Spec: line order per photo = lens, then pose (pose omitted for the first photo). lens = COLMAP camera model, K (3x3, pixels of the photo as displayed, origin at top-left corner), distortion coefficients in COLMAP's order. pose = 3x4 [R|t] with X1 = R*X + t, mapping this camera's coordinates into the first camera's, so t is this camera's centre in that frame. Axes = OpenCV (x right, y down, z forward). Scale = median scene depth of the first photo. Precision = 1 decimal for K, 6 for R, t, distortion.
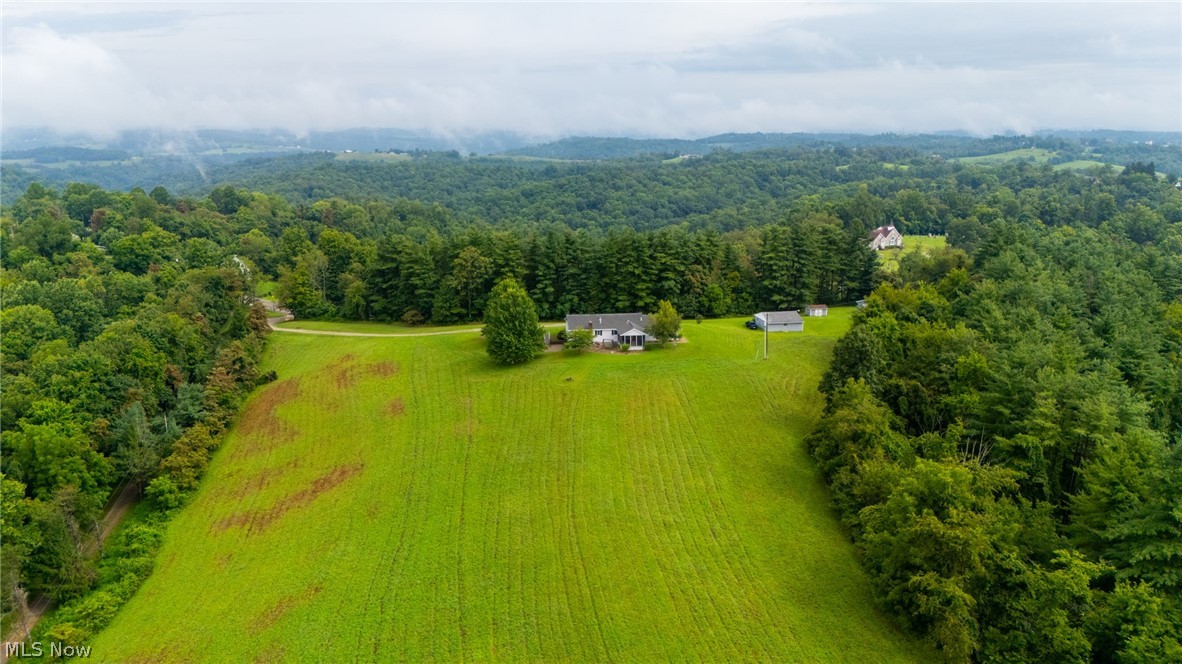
lens RADIAL K [[864.3, 0, 589.6], [0, 864.3, 332.2], [0, 0, 1]] dist [0.058052, -0.043420]
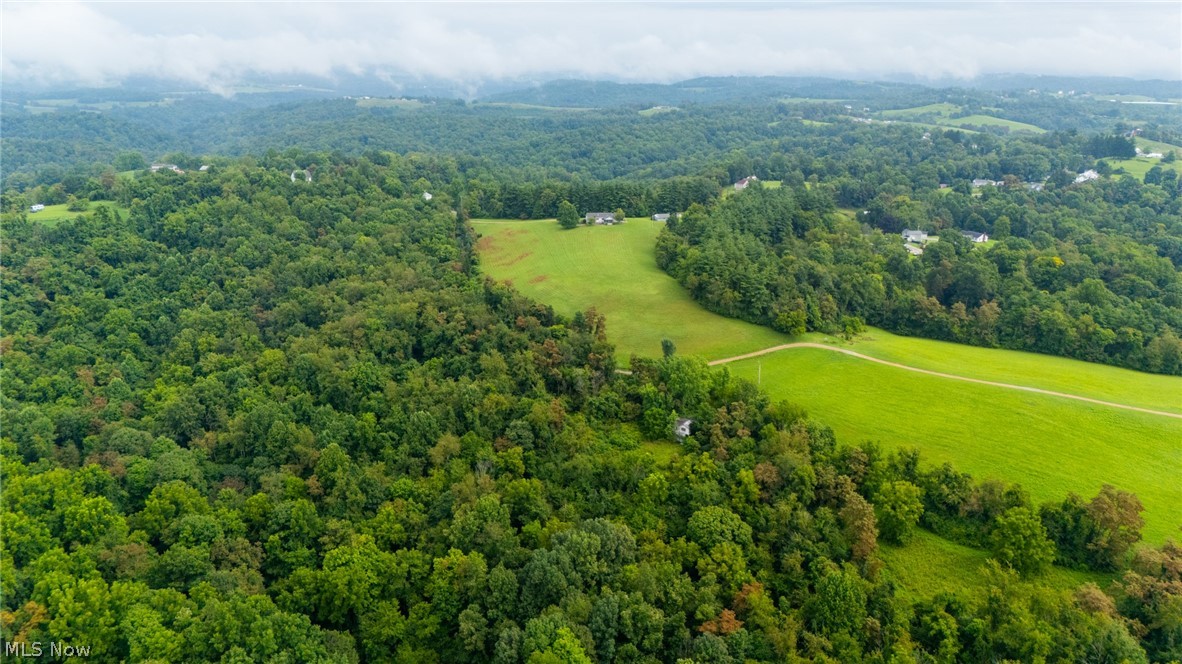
lens RADIAL K [[864.3, 0, 593.1], [0, 864.3, 333.3], [0, 0, 1]] dist [0.058052, -0.043420]
pose [[0.999682, 0.001750, 0.025158, -0.058282], [-0.003623, 0.997206, 0.074608, 0.126231], [-0.024957, -0.074675, 0.996896, -1.477681]]
